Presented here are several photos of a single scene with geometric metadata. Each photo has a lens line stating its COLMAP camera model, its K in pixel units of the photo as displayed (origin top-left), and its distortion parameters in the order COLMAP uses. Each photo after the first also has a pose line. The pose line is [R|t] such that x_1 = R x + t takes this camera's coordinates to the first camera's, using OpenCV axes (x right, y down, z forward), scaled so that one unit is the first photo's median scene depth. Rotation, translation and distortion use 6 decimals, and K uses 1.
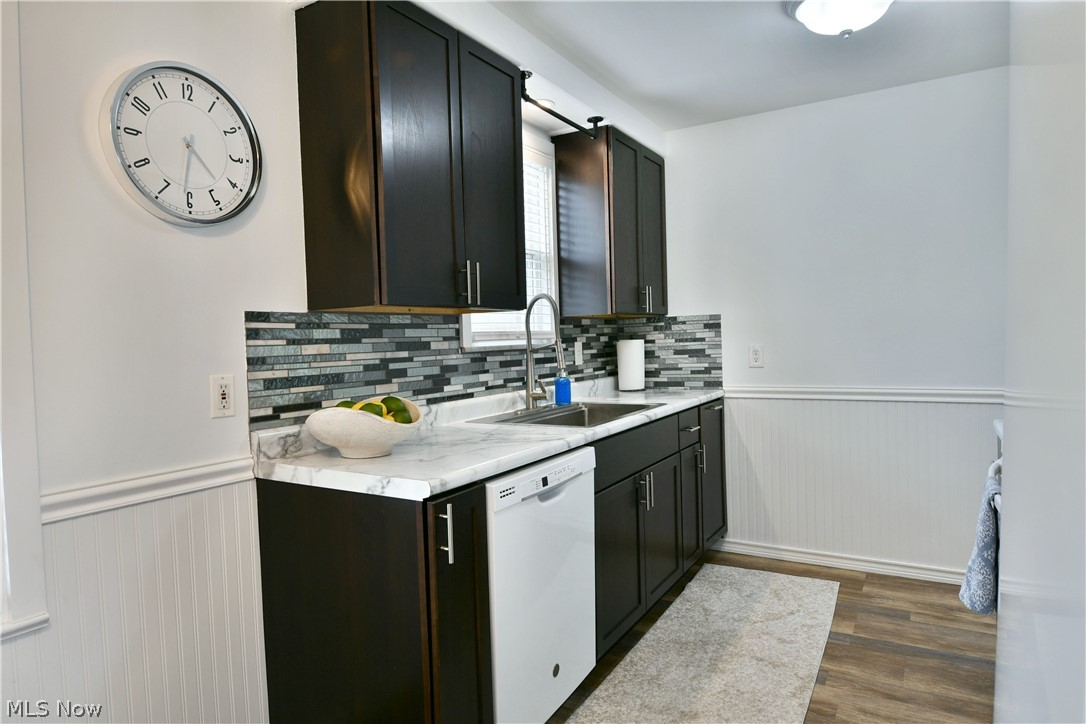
lens RADIAL K [[671.9, 0, 538.4], [0, 671.9, 360.4], [0, 0, 1]] dist [-0.013836, -0.004369]
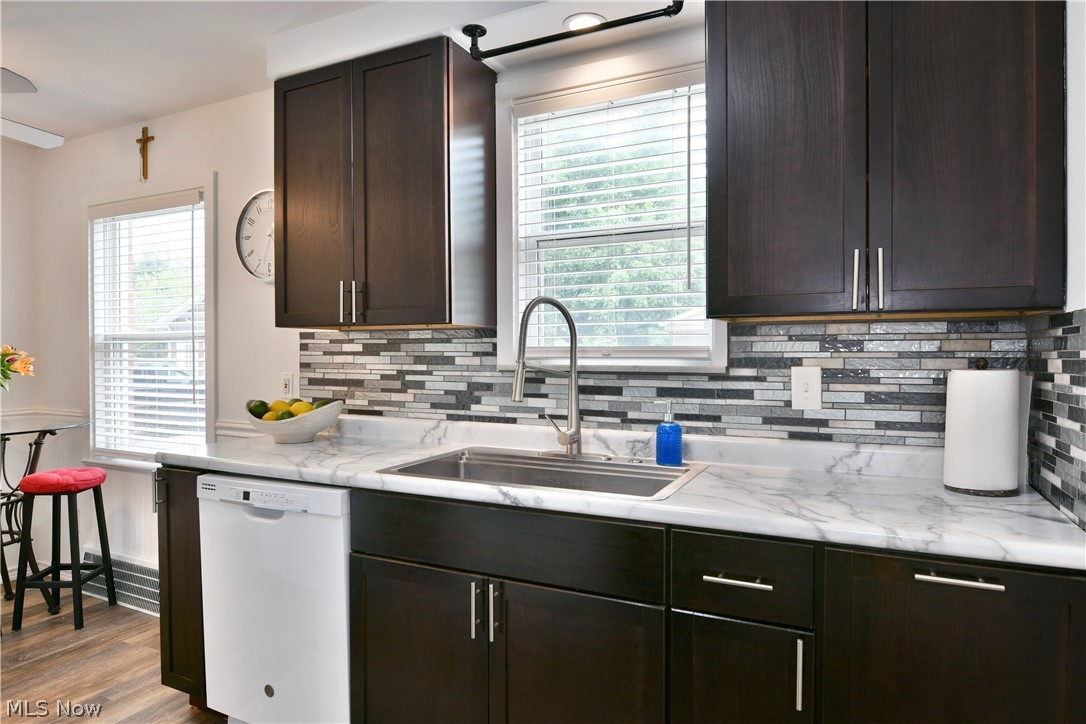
lens RADIAL K [[671.9, 0, 538.4], [0, 671.9, 360.4], [0, 0, 1]] dist [-0.013836, -0.004369]
pose [[0.063289, 0.044627, -0.996997, 0.792362], [-0.034186, 0.998510, 0.042524, -0.065656], [0.997410, 0.031392, 0.064721, 1.023215]]
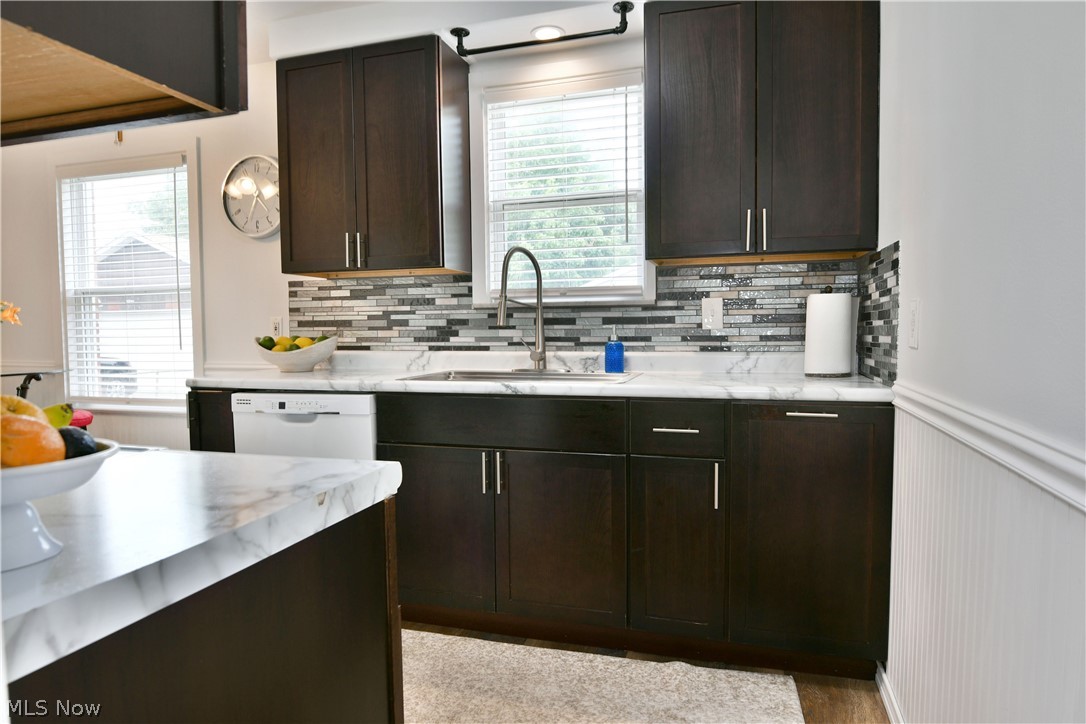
lens RADIAL K [[665.6, 0, 543.0], [0, 665.6, 362.0], [0, 0, 1]] dist [-0.005976, -0.033159]
pose [[0.226502, 0.079413, -0.970768, 1.001171], [-0.029729, 0.996770, 0.074604, -0.008670], [0.973557, 0.011962, 0.228132, 0.888262]]
